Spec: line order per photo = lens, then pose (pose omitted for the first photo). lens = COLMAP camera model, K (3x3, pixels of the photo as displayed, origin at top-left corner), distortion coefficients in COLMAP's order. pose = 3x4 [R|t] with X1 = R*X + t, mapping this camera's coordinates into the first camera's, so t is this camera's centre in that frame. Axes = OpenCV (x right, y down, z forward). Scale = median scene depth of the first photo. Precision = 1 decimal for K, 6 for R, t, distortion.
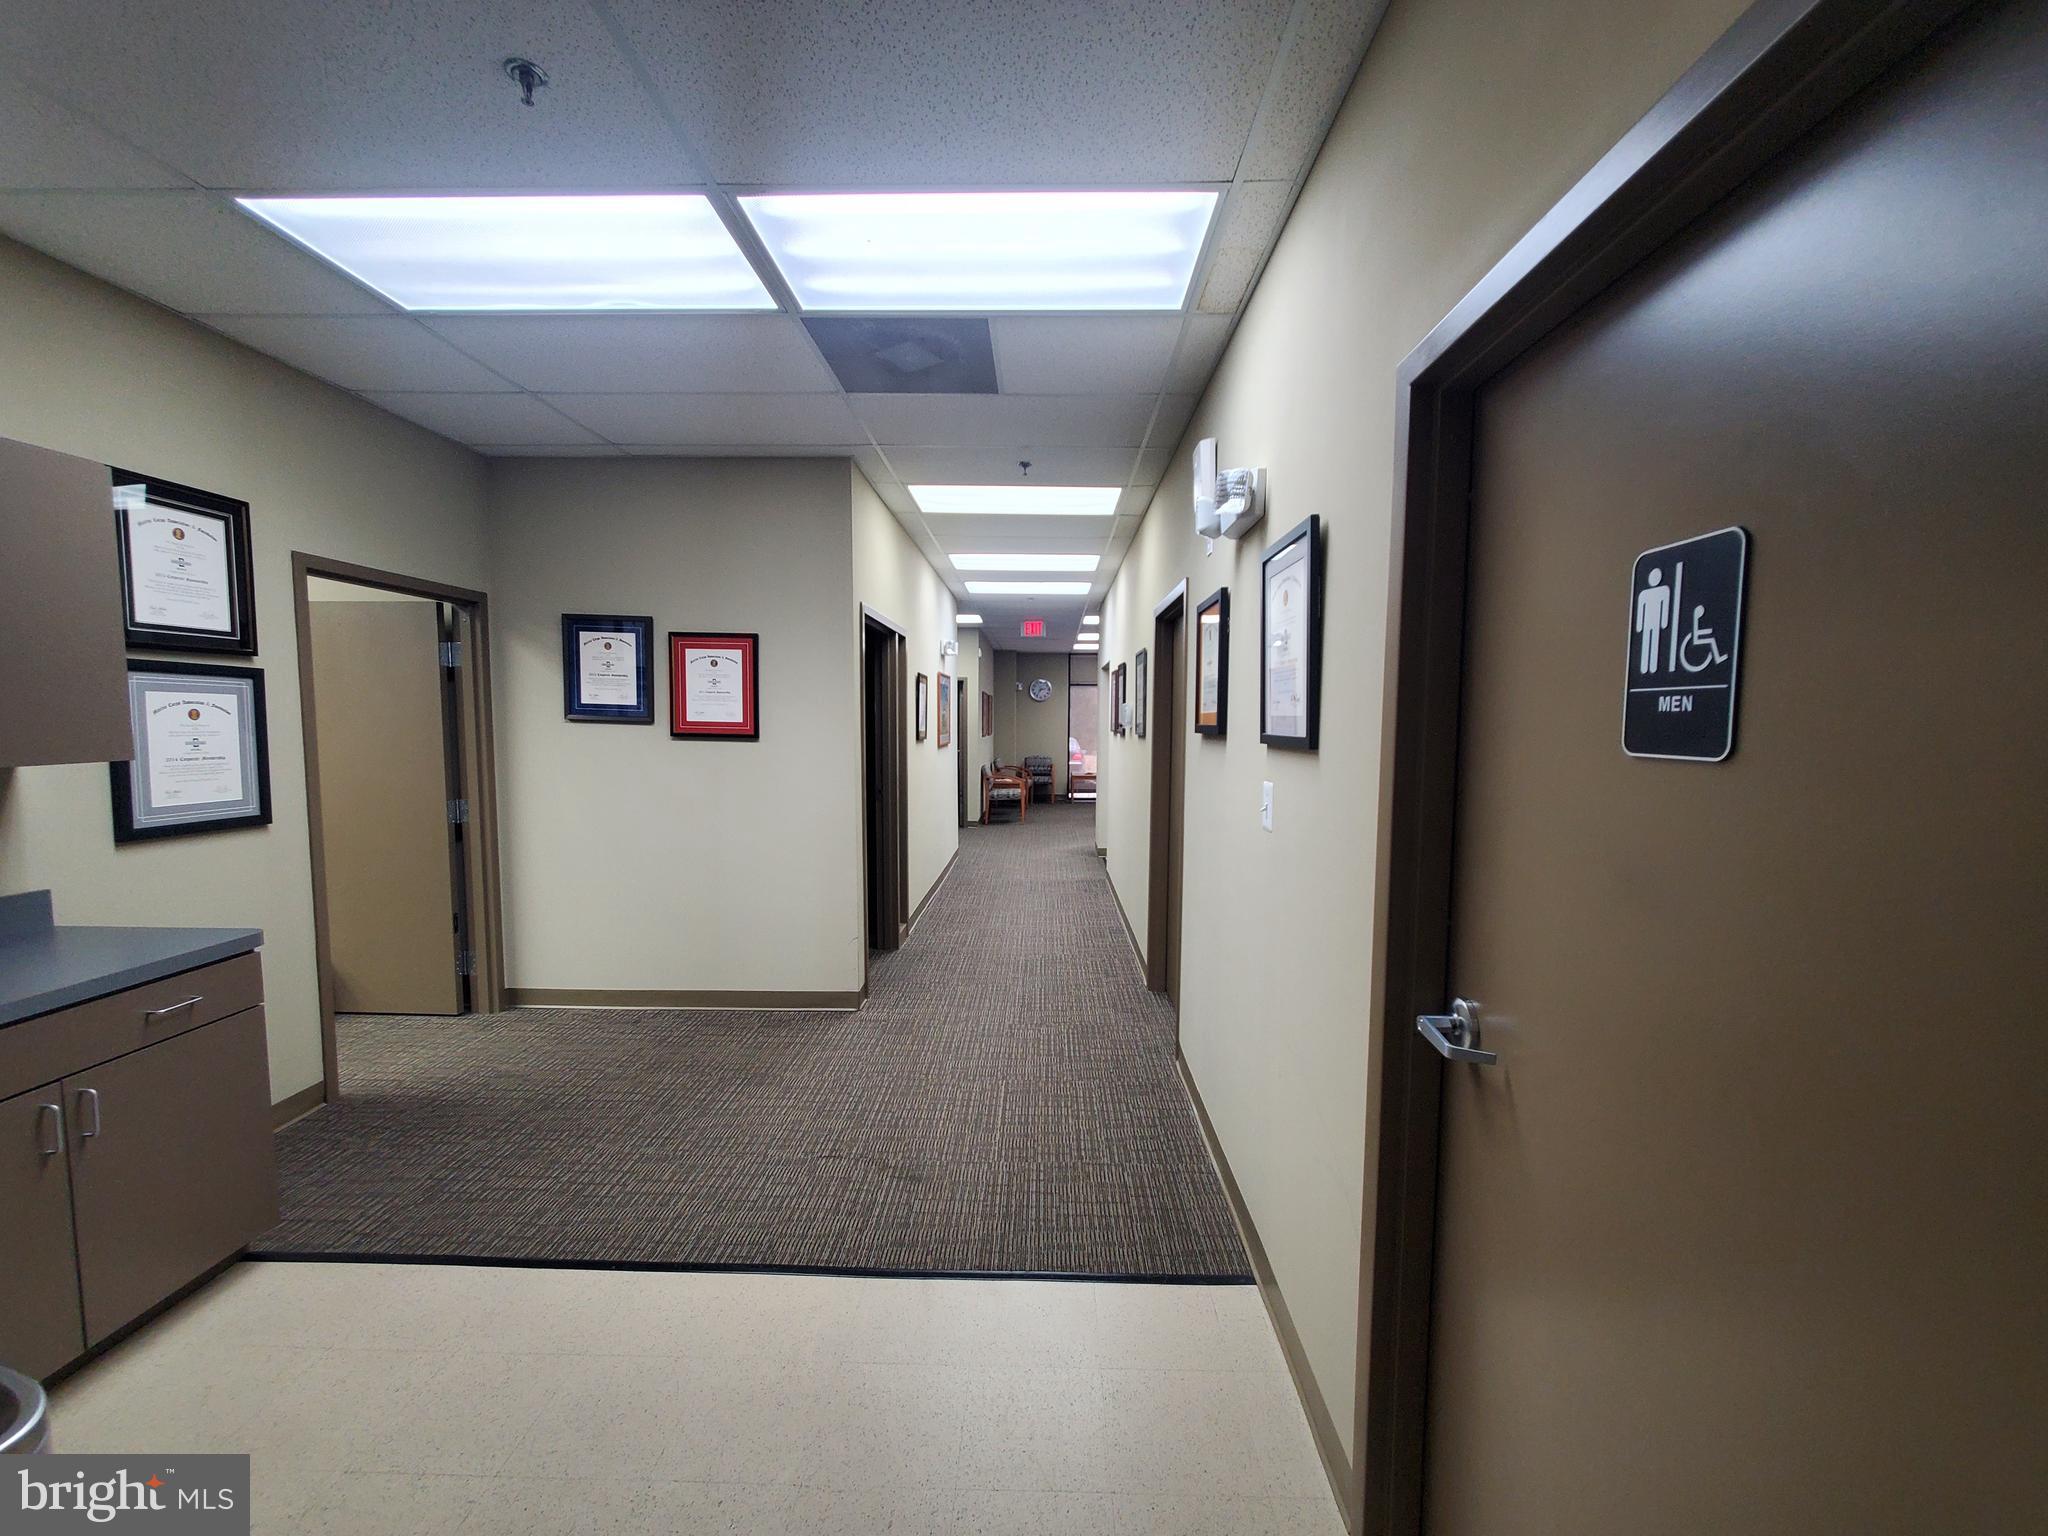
lens RADIAL K [[814.2, 0, 1026.6], [0, 814.2, 777.1], [0, 0, 1]] dist [-0.000133, -0.000766]
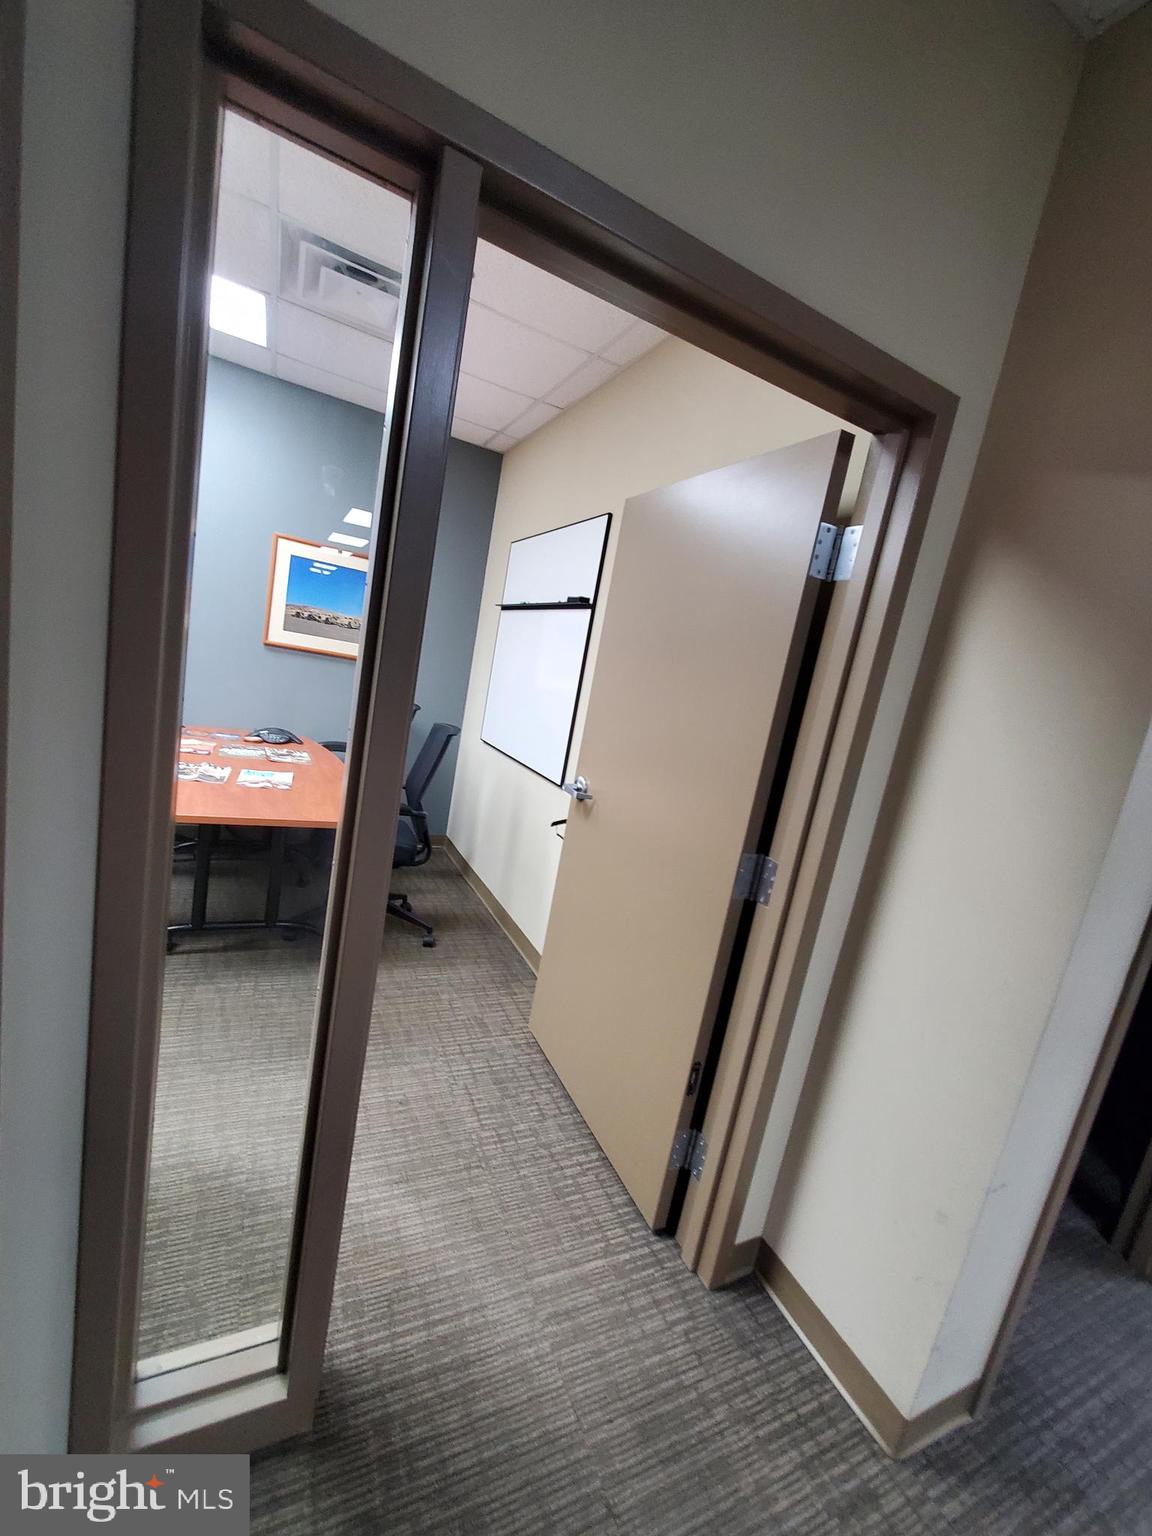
lens RADIAL K [[610.6, 0, 570.7], [0, 610.6, 772.3], [0, 0, 1]] dist [-0.000133, -0.000766]
pose [[0.441187, 0.232546, -0.866762, -0.447675], [-0.243759, 0.960584, 0.133643, -0.044033], [0.863675, 0.152319, 0.480483, 0.723308]]
